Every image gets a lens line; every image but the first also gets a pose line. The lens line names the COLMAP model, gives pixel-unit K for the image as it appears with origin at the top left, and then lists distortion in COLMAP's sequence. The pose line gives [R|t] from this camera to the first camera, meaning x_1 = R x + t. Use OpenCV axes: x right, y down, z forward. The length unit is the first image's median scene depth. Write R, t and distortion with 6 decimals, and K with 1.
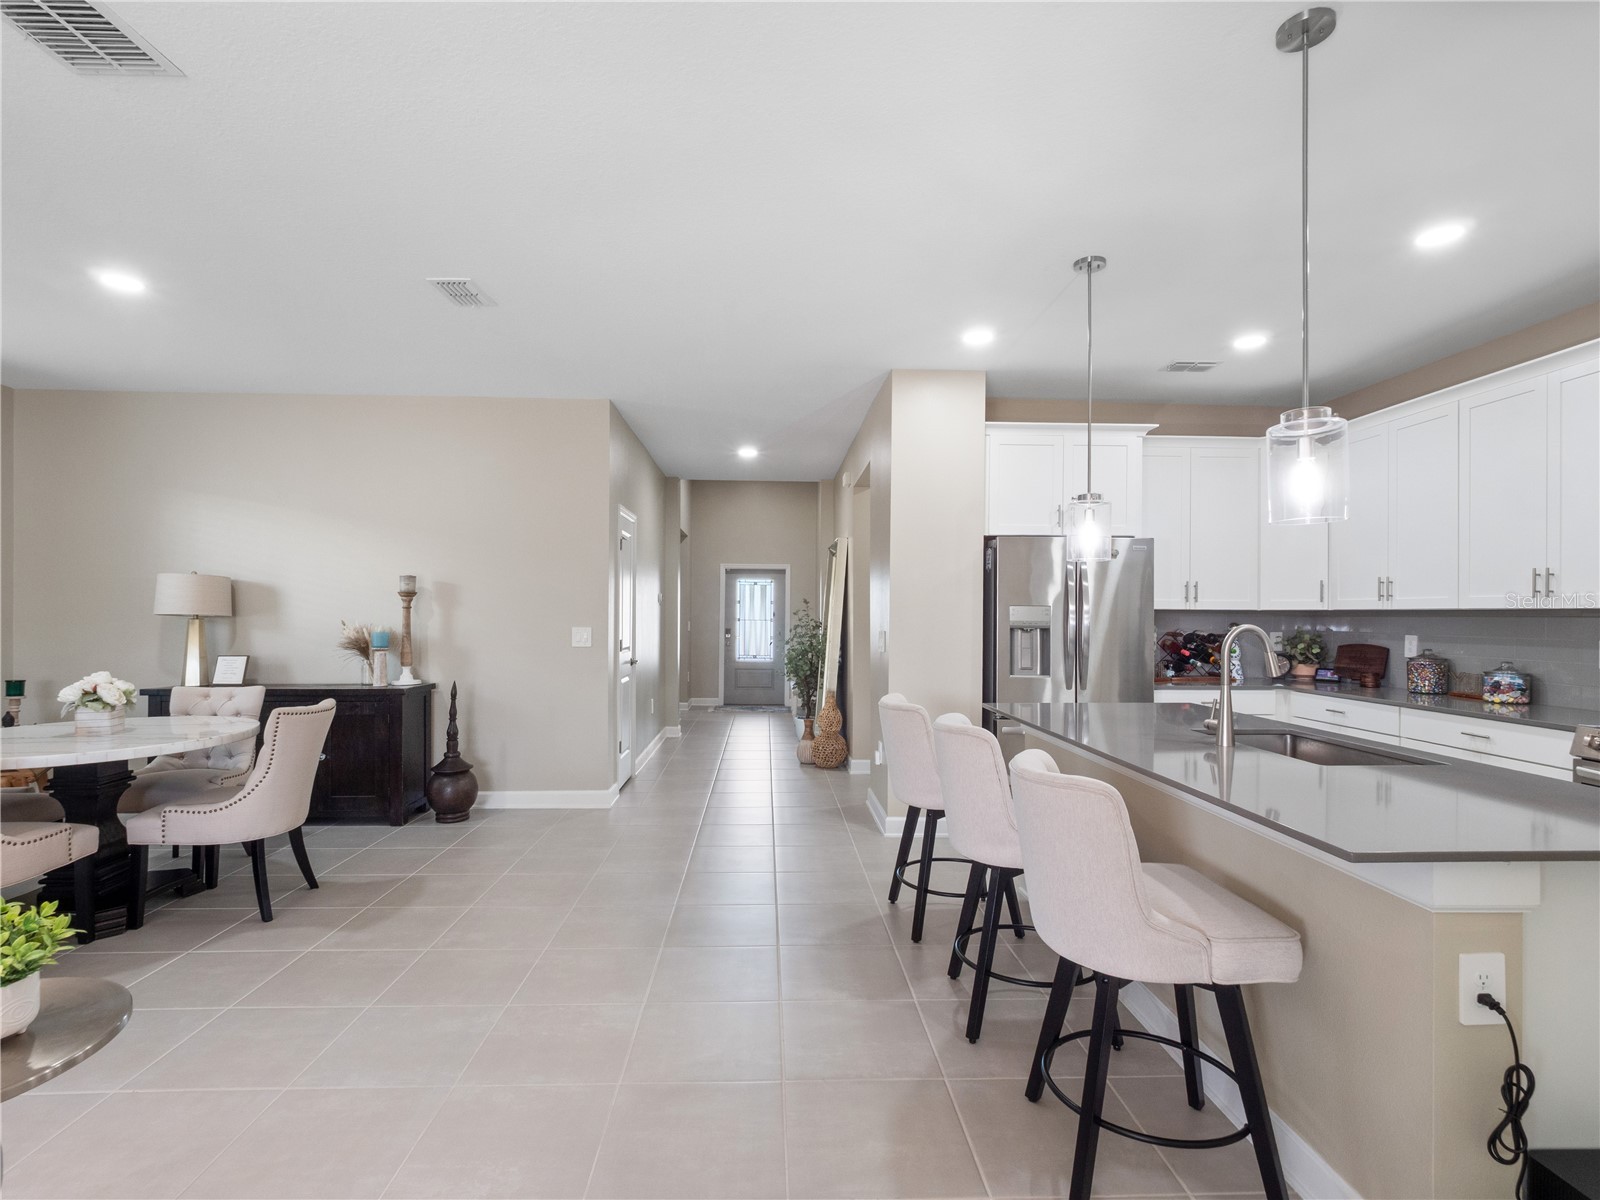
lens RADIAL K [[786.8, 0, 797.3], [0, 786.8, 612.2], [0, 0, 1]] dist [0.002993, -0.000654]
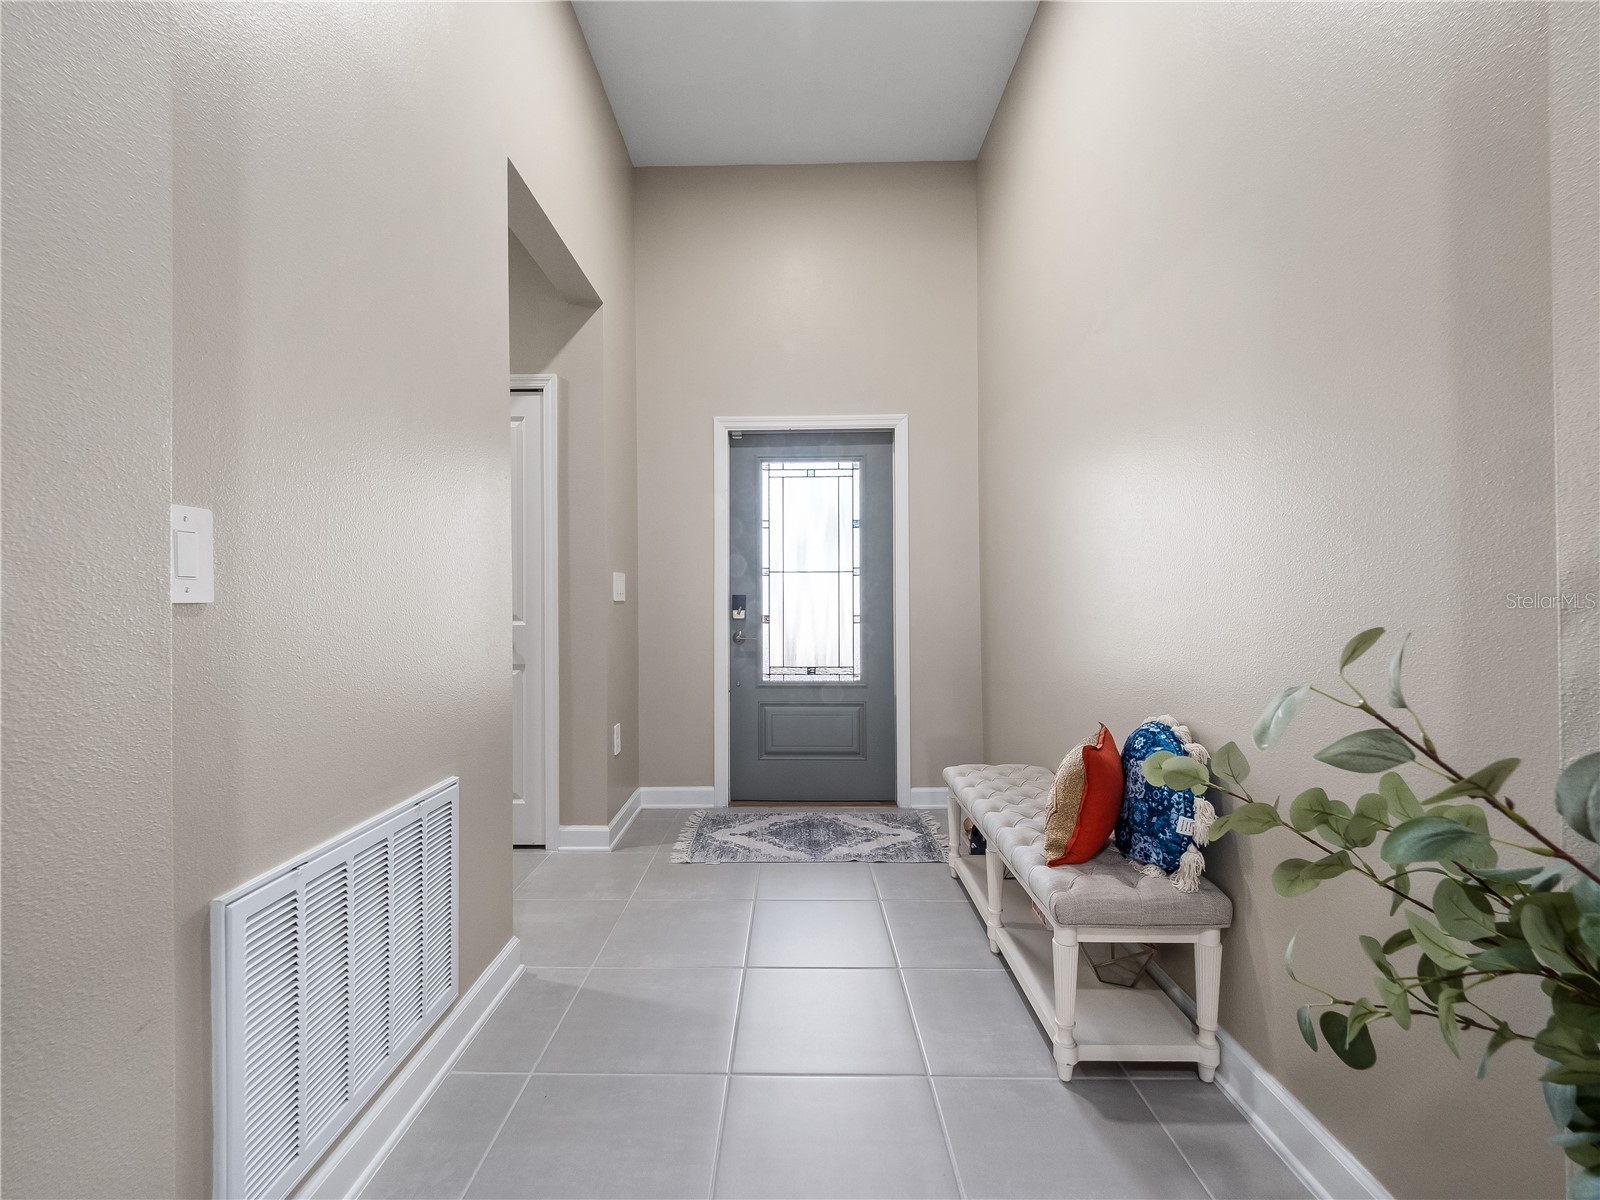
lens RADIAL K [[675.1, 0, 800.0], [0, 675.1, 600.0], [0, 0, 1]] dist [-0.000387, -0.000510]
pose [[0.999191, -0.013587, -0.037850, -0.108893], [0.013606, 0.999907, 0.000244, 0.053798], [0.037843, -0.000759, 0.999283, 1.577845]]
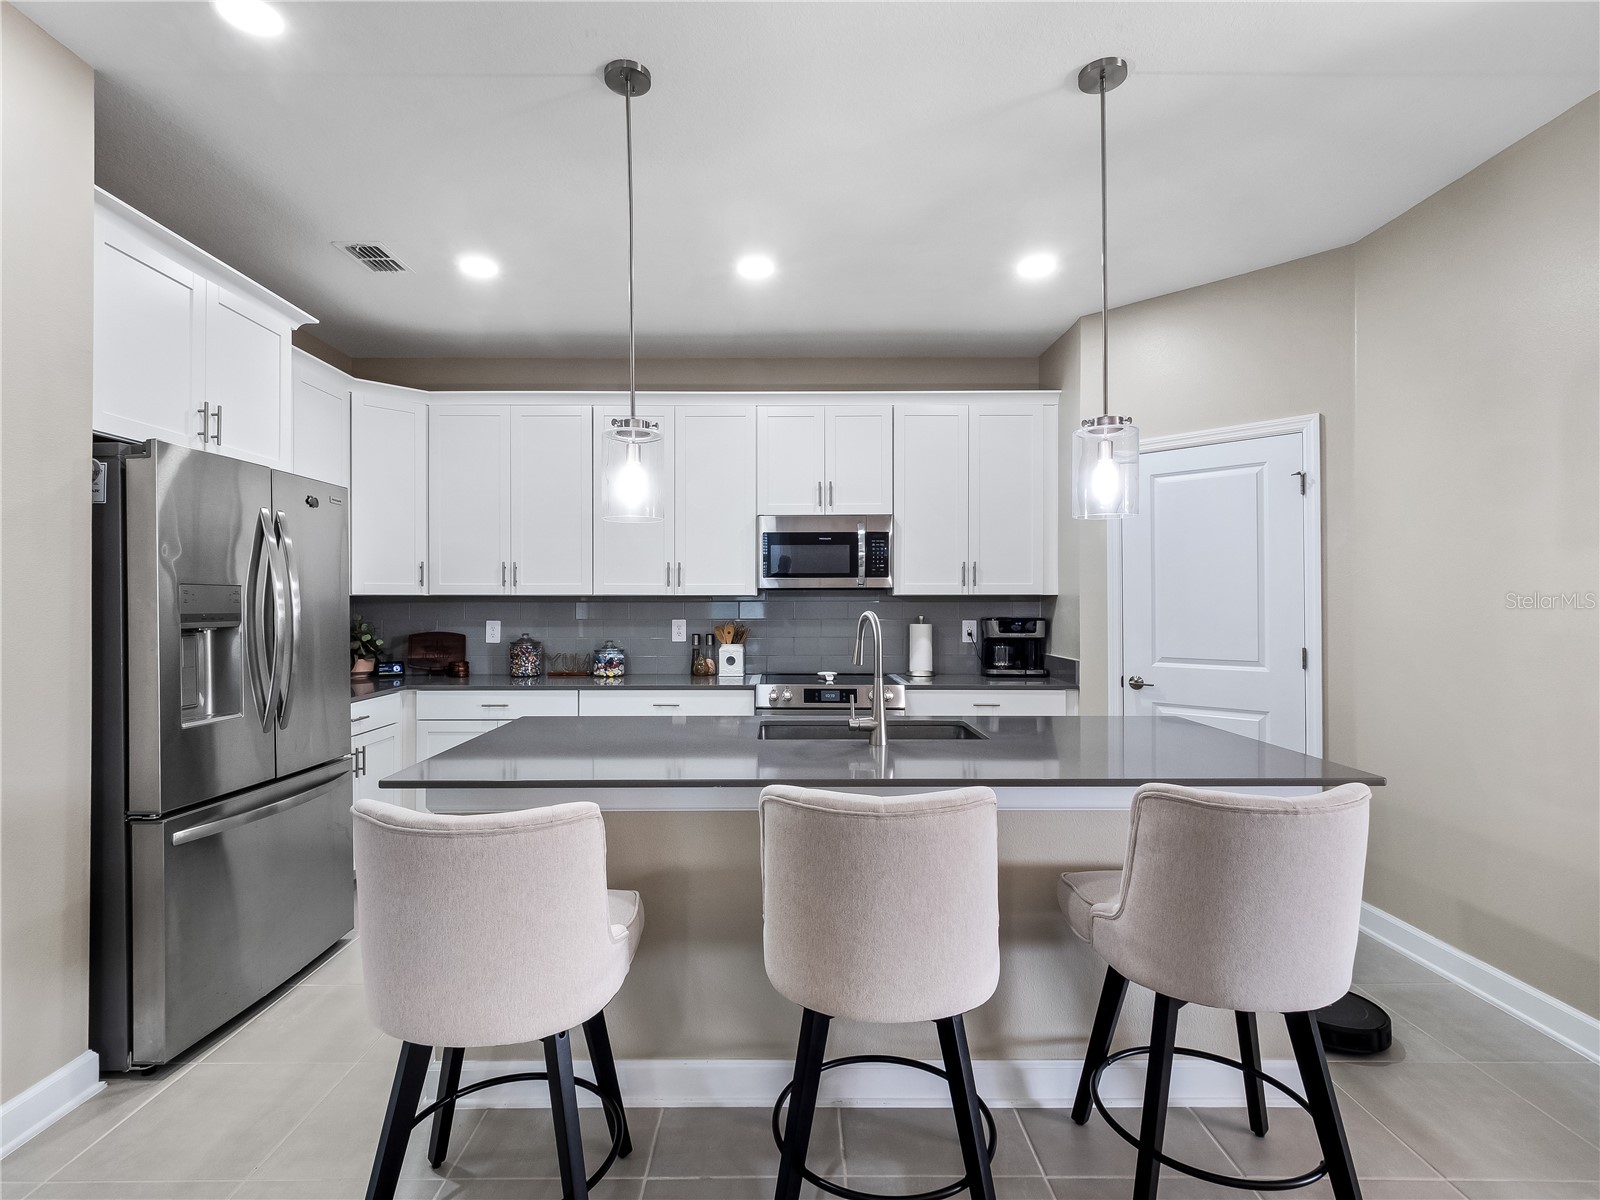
lens RADIAL K [[772.2, 0, 774.0], [0, 772.2, 599.2], [0, 0, 1]] dist [0.011105, -0.000239]
pose [[0.048890, -0.001004, 0.998804, -0.182005], [-0.000689, 0.999999, 0.001039, 0.000025], [-0.998804, -0.000739, 0.048889, 0.553476]]
